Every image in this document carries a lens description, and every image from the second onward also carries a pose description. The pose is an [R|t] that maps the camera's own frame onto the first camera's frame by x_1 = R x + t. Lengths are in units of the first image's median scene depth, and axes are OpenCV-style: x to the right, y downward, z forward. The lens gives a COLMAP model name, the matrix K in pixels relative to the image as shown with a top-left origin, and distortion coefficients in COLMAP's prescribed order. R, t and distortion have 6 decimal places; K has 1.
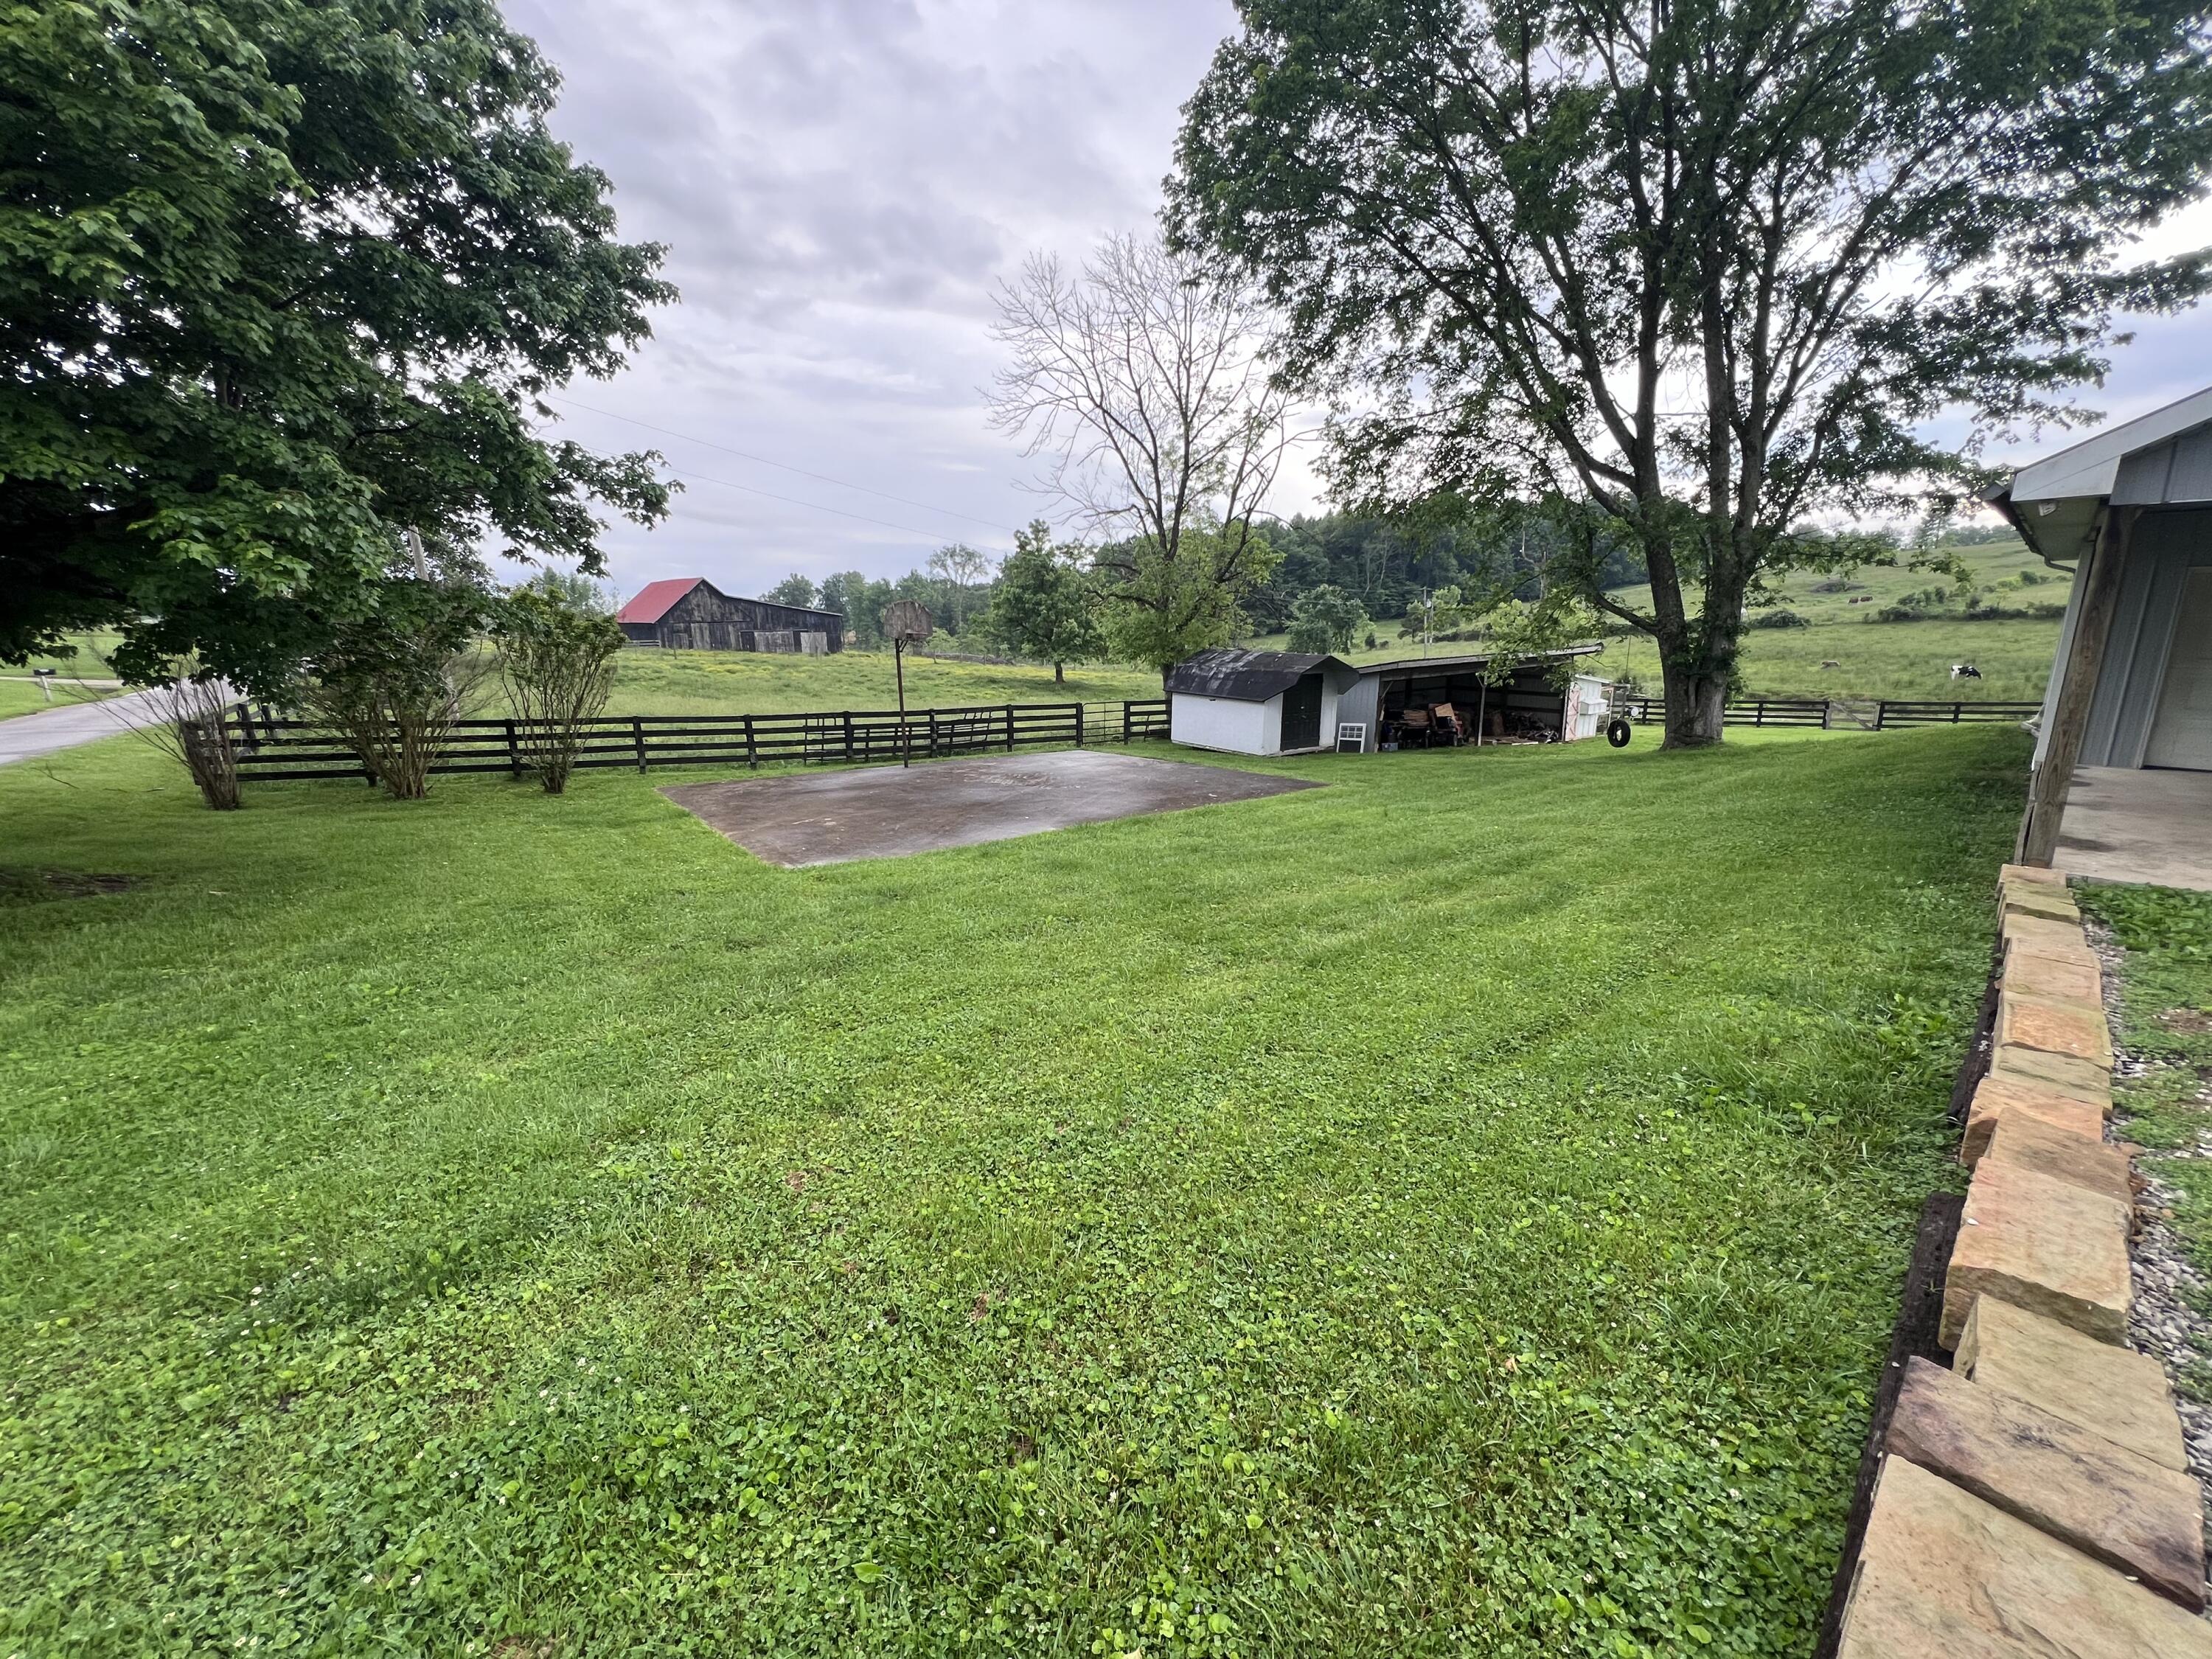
lens RADIAL K [[880.9, 0, 1105.7], [0, 880.9, 840.6], [0, 0, 1]] dist [-0.016221, -0.000102]
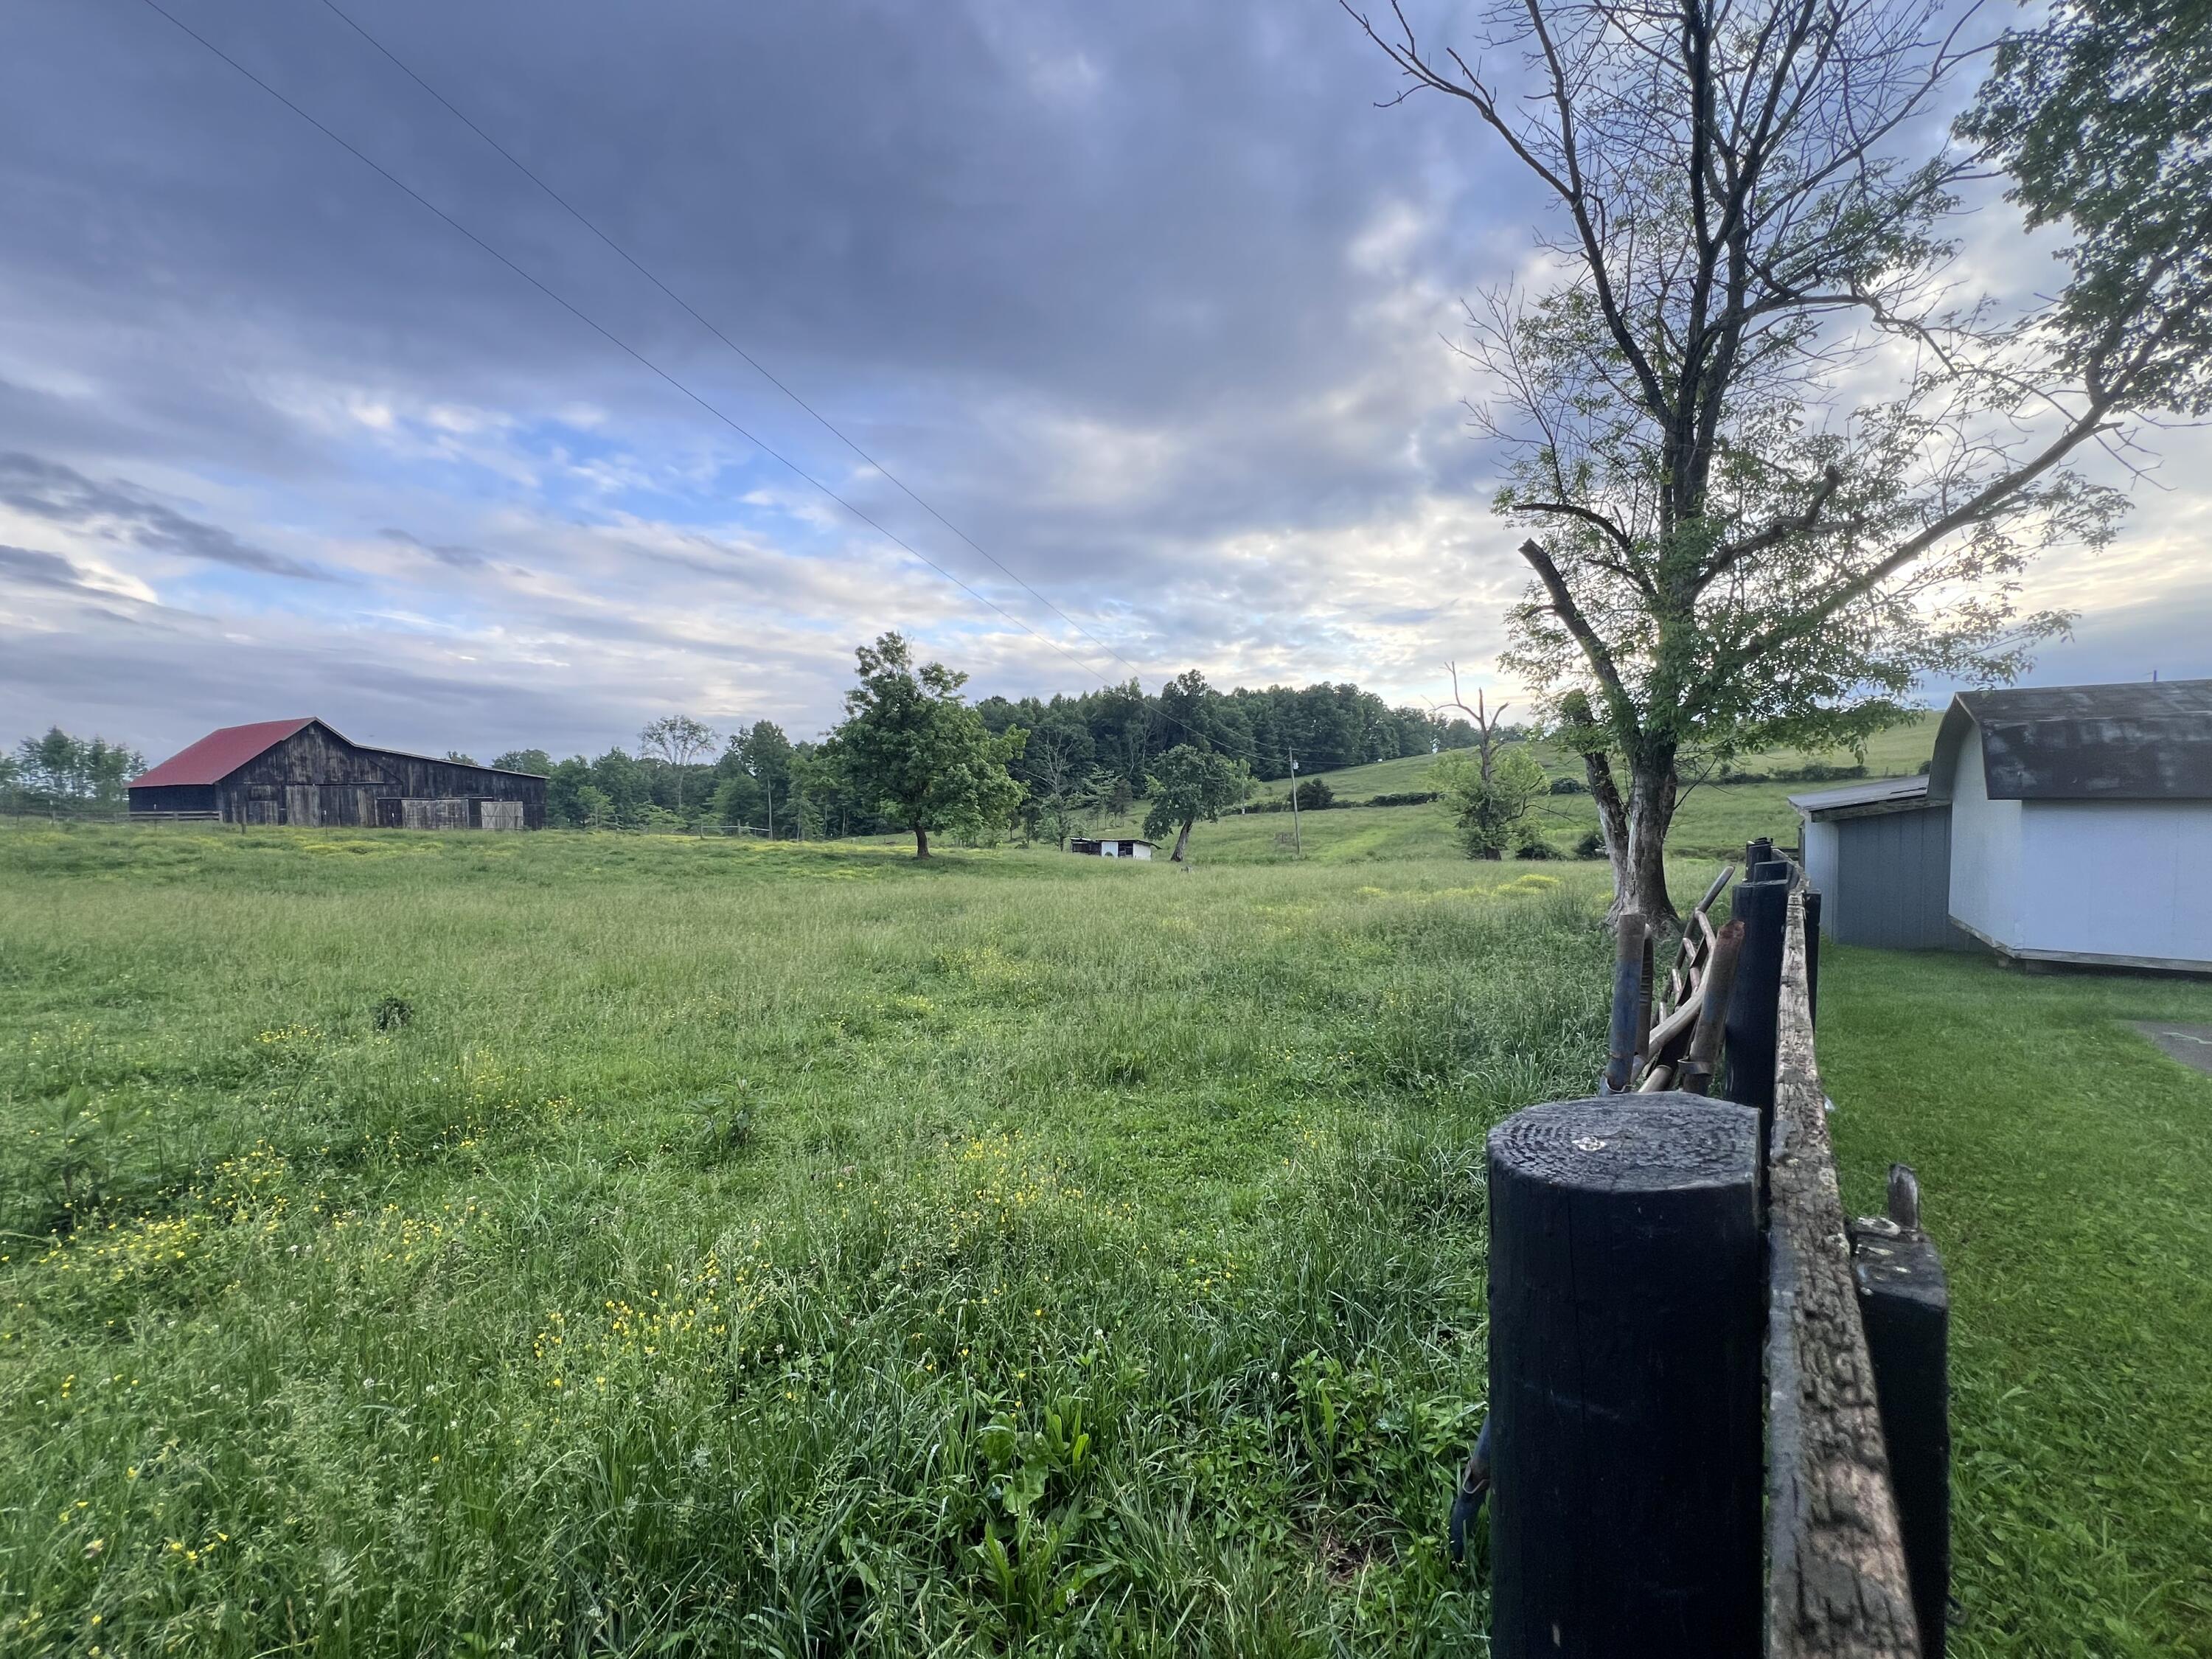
lens RADIAL K [[894.6, 0, 1107.5], [0, 894.6, 833.7], [0, 0, 1]] dist [-0.002468, -0.000233]
pose [[0.955590, -0.014813, 0.294327, -0.089307], [0.076193, 0.977197, -0.198194, -0.036883], [-0.284679, 0.211818, 0.934928, 0.220366]]
